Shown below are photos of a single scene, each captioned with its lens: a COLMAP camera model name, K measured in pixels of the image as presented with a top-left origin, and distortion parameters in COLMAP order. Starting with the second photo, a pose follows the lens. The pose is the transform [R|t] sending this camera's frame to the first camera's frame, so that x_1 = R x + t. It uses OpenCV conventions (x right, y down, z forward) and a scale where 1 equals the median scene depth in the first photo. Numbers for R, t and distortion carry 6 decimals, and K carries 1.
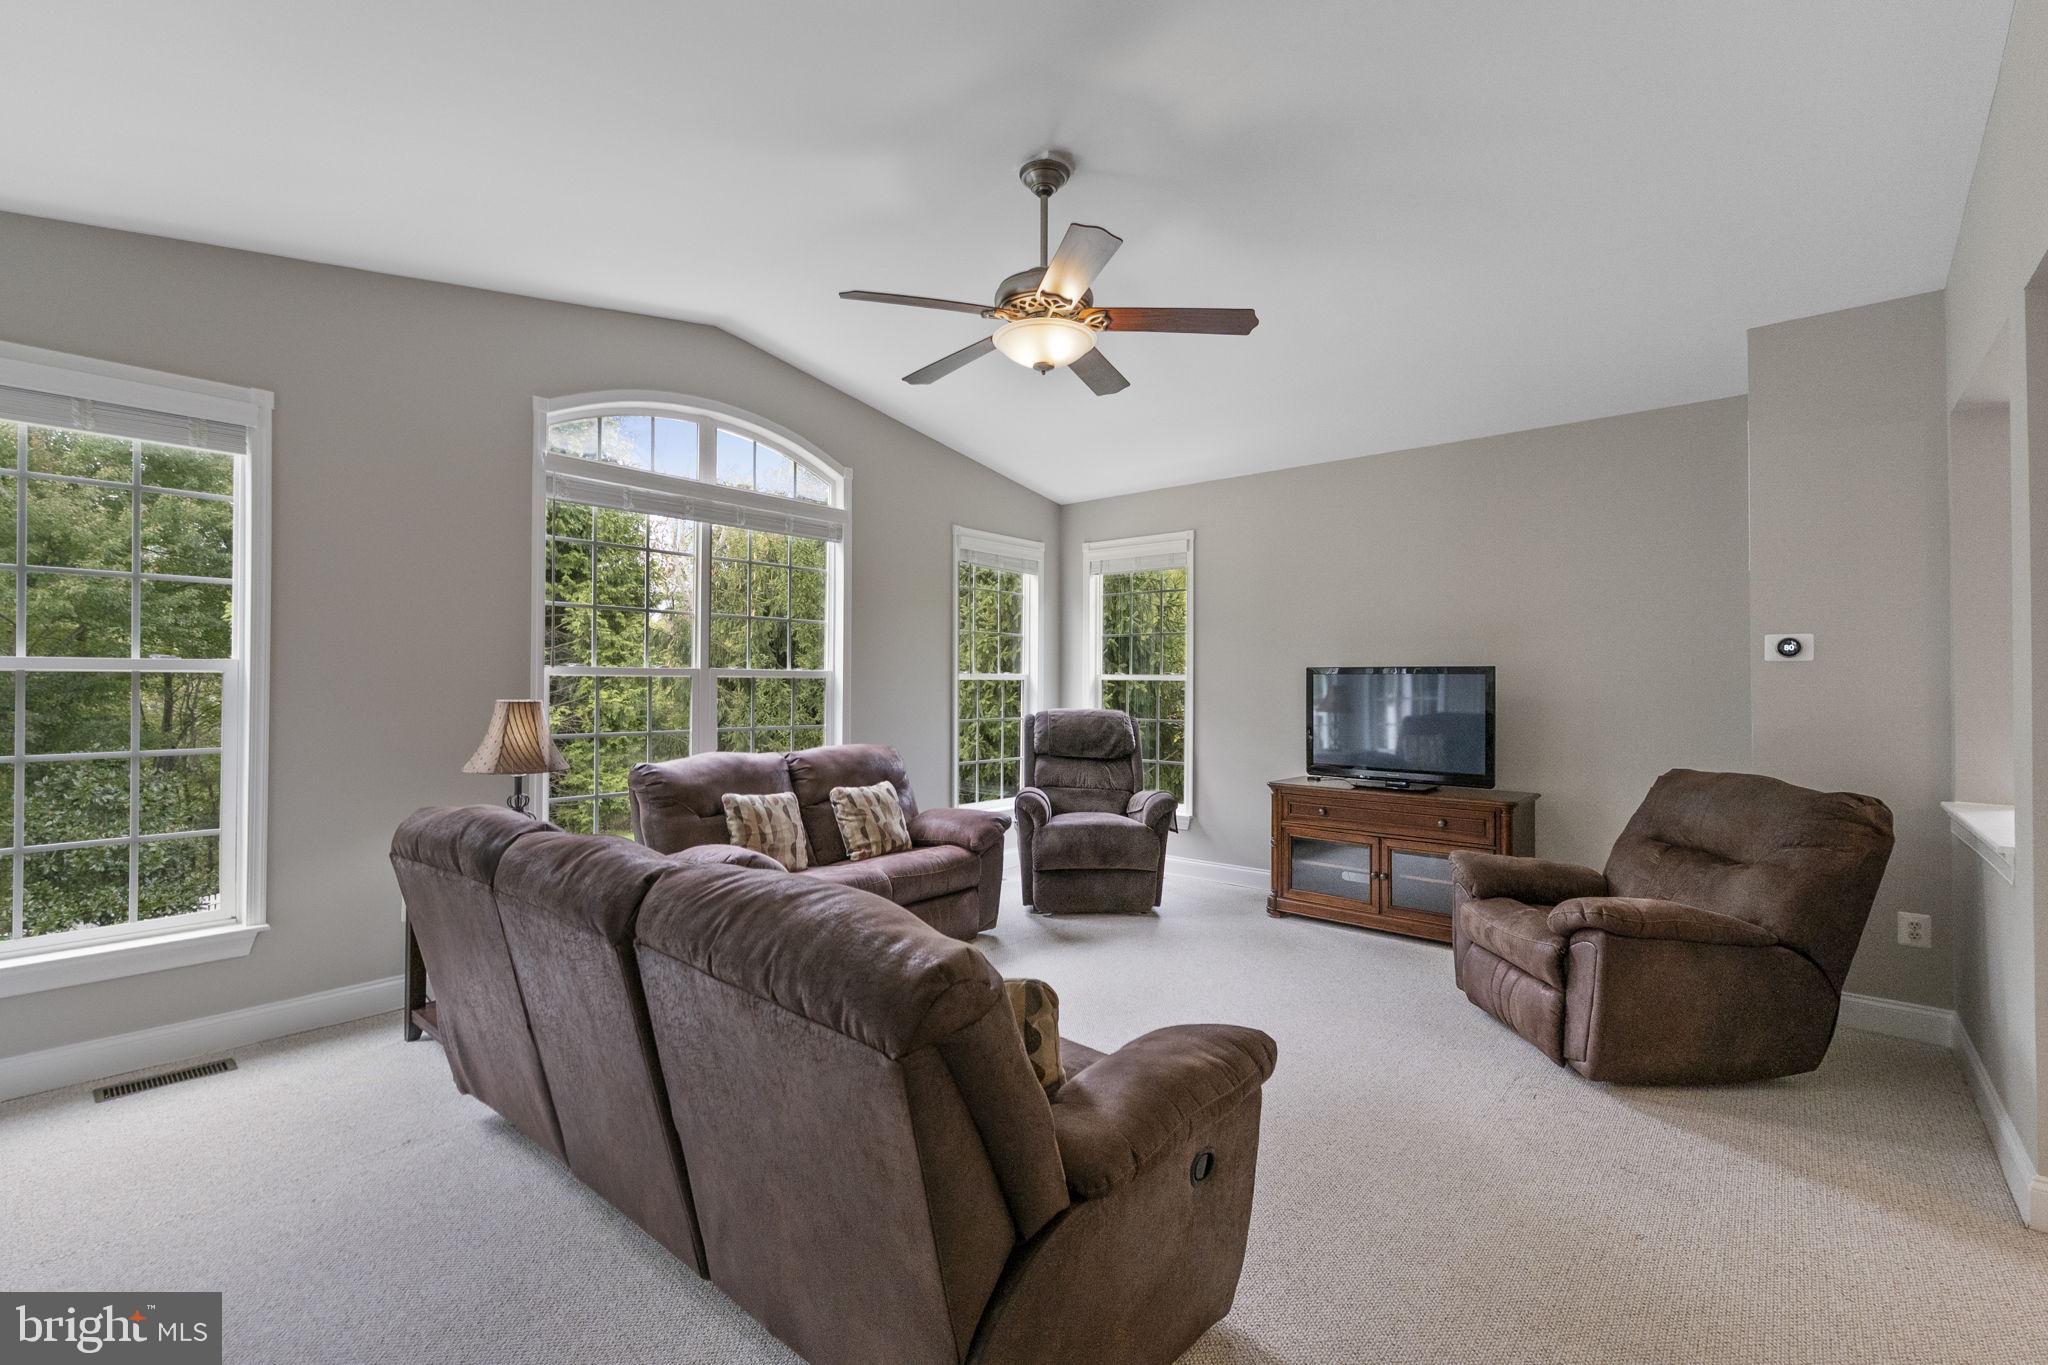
lens RADIAL K [[892.3, 0, 1025.7], [0, 892.3, 674.8], [0, 0, 1]] dist [0.001484, 0.000339]
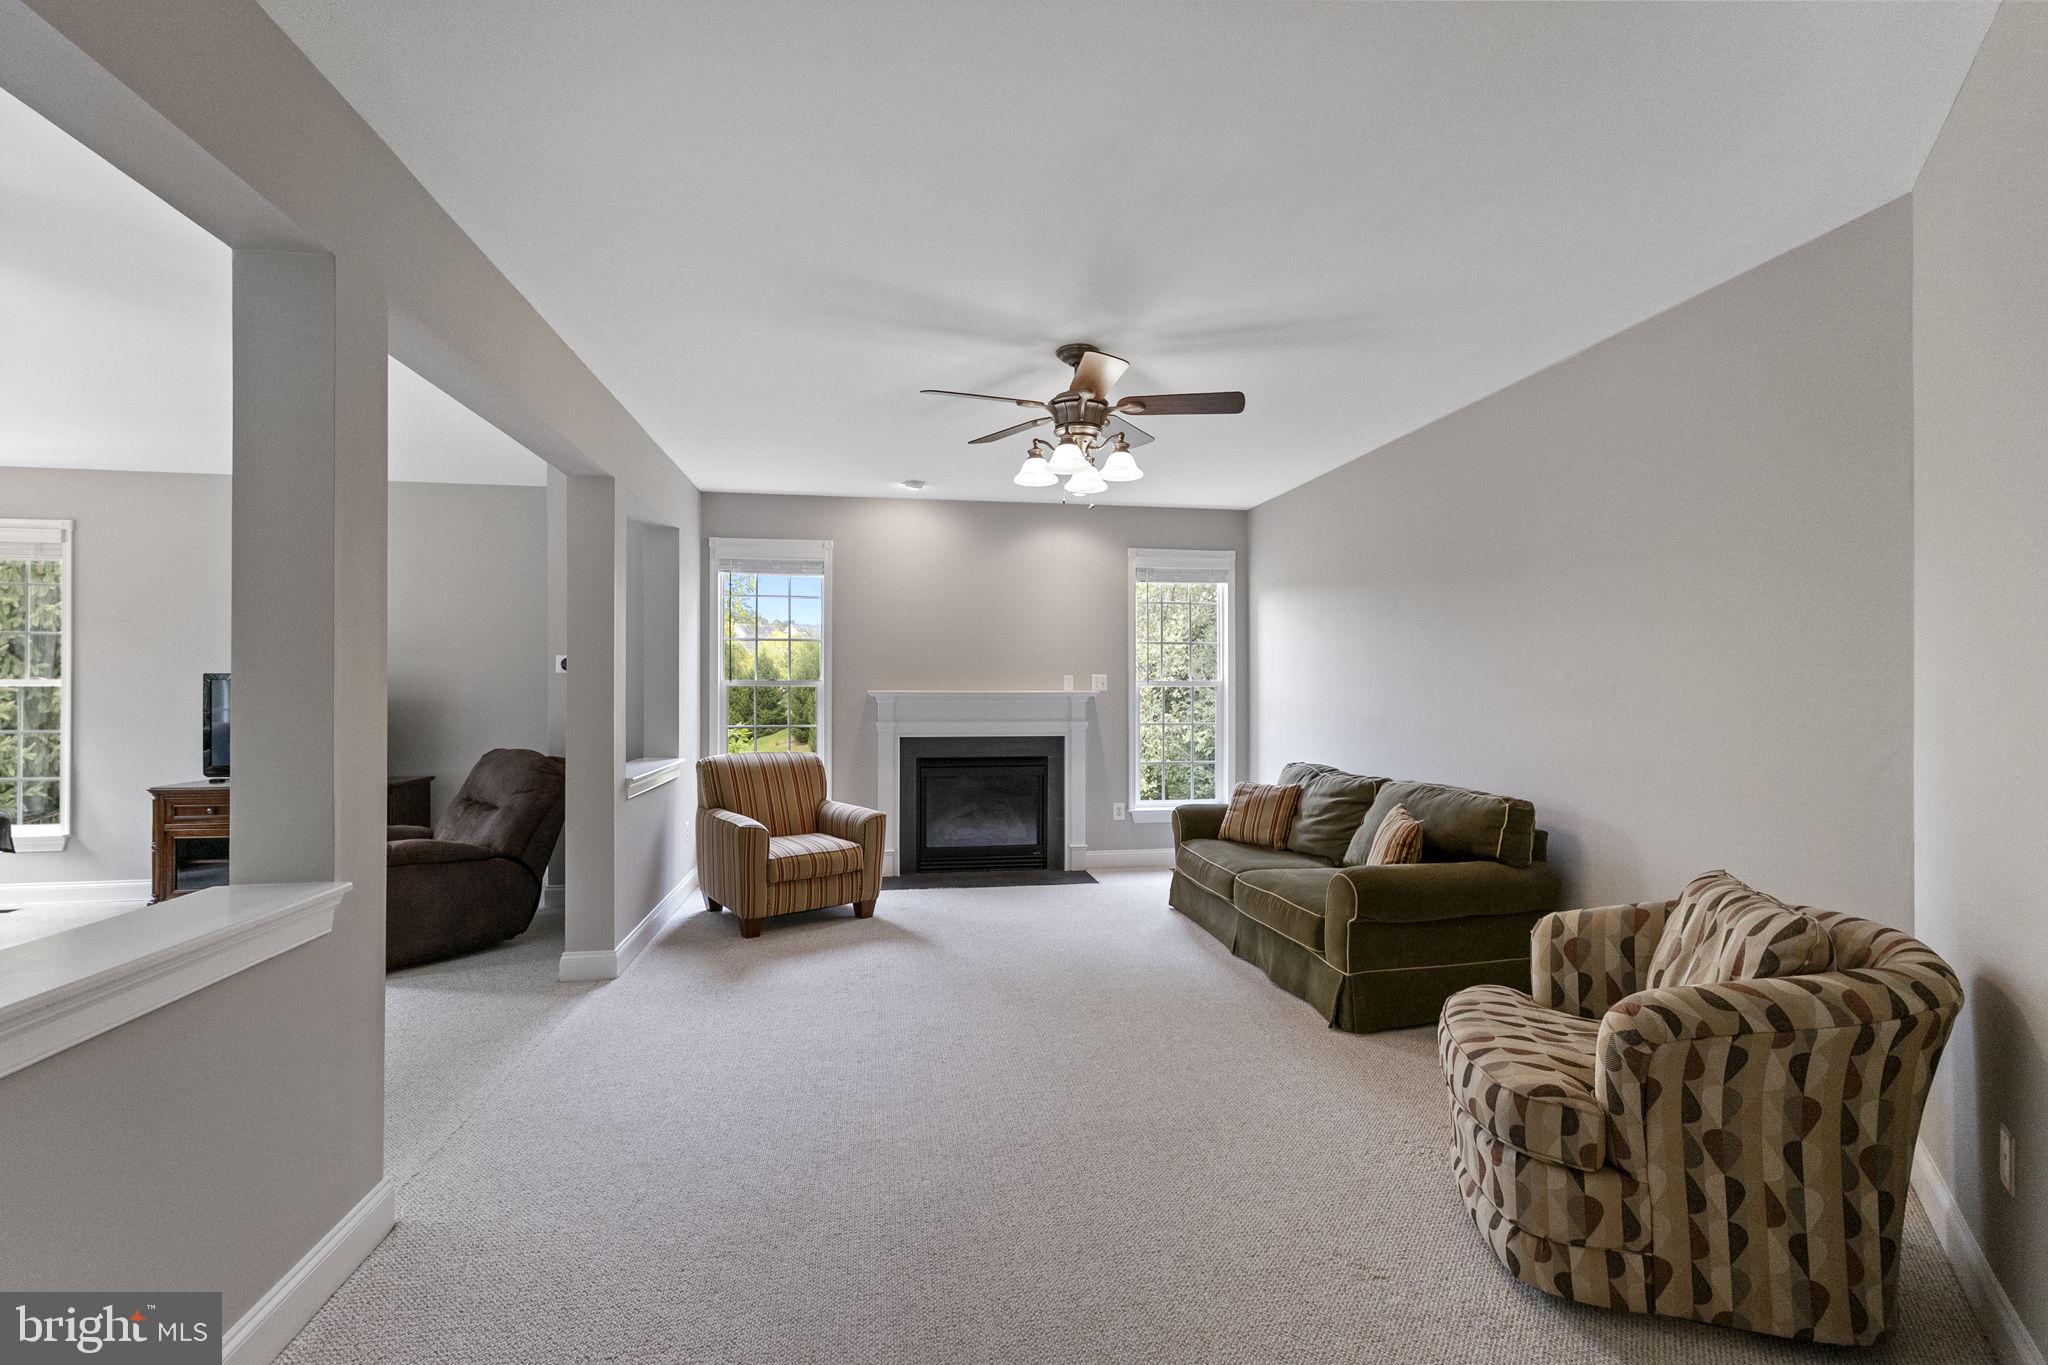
lens RADIAL K [[892.3, 0, 1015.6], [0, 892.3, 685.7], [0, 0, 1]] dist [0.001484, 0.000339]
pose [[0.644220, -0.002922, 0.764834, 0.129693], [-0.004548, 0.999960, 0.007651, -0.006087], [-0.764826, -0.008408, 0.644182, -0.376582]]
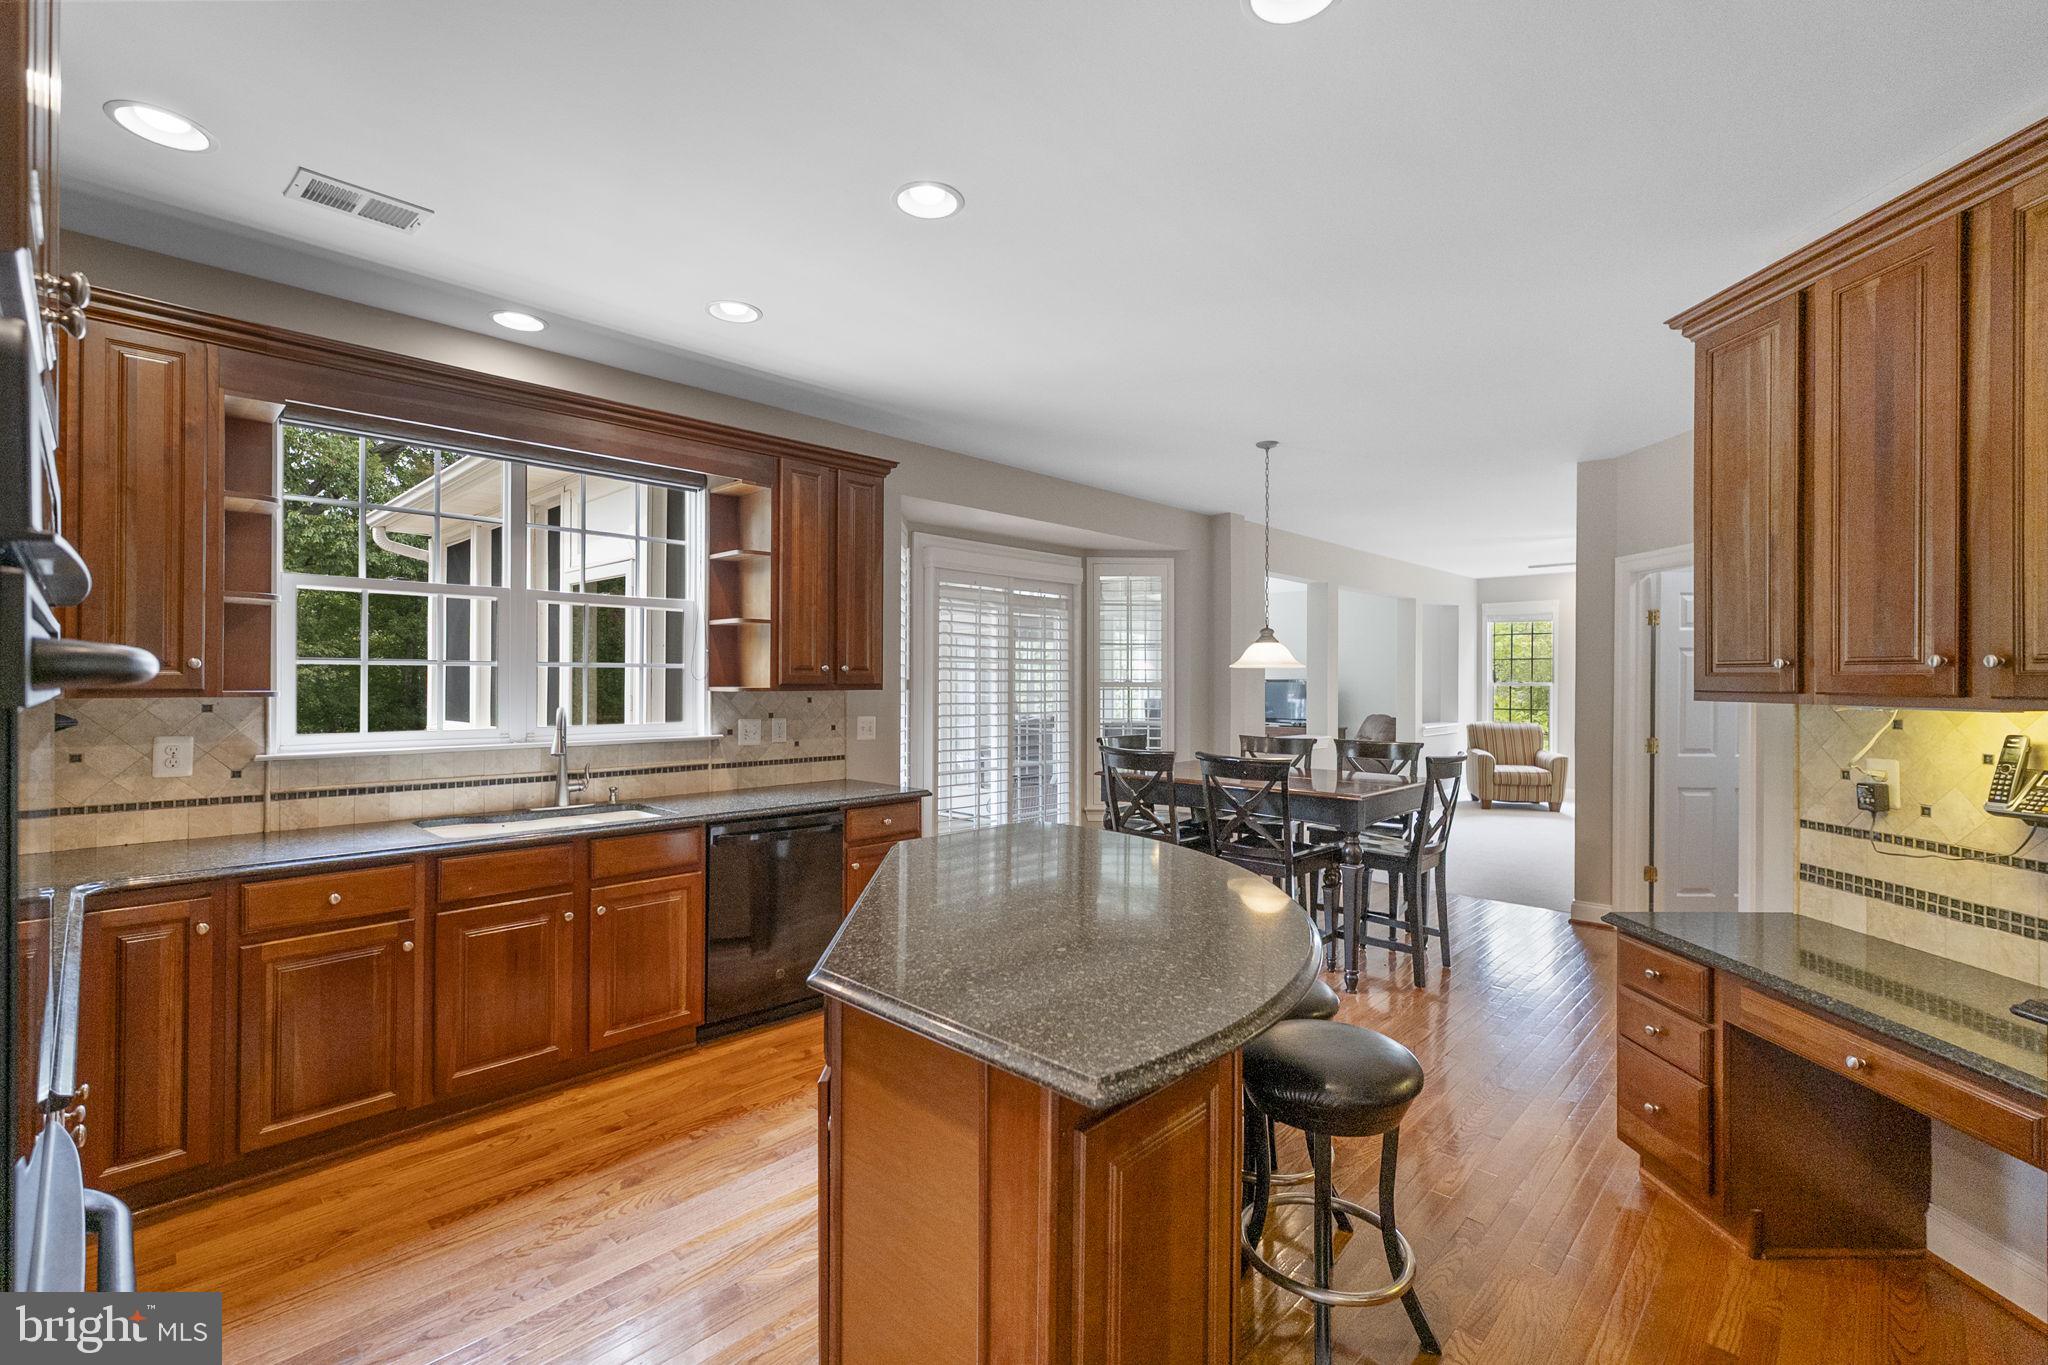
lens RADIAL K [[892.3, 0, 1025.3], [0, 892.3, 677.3], [0, 0, 1]] dist [0.001484, 0.000339]
pose [[0.998634, -0.004460, -0.052053, -0.271514], [0.004908, 0.999952, 0.008482, -0.044387], [0.052013, -0.008726, 0.998608, -1.693248]]
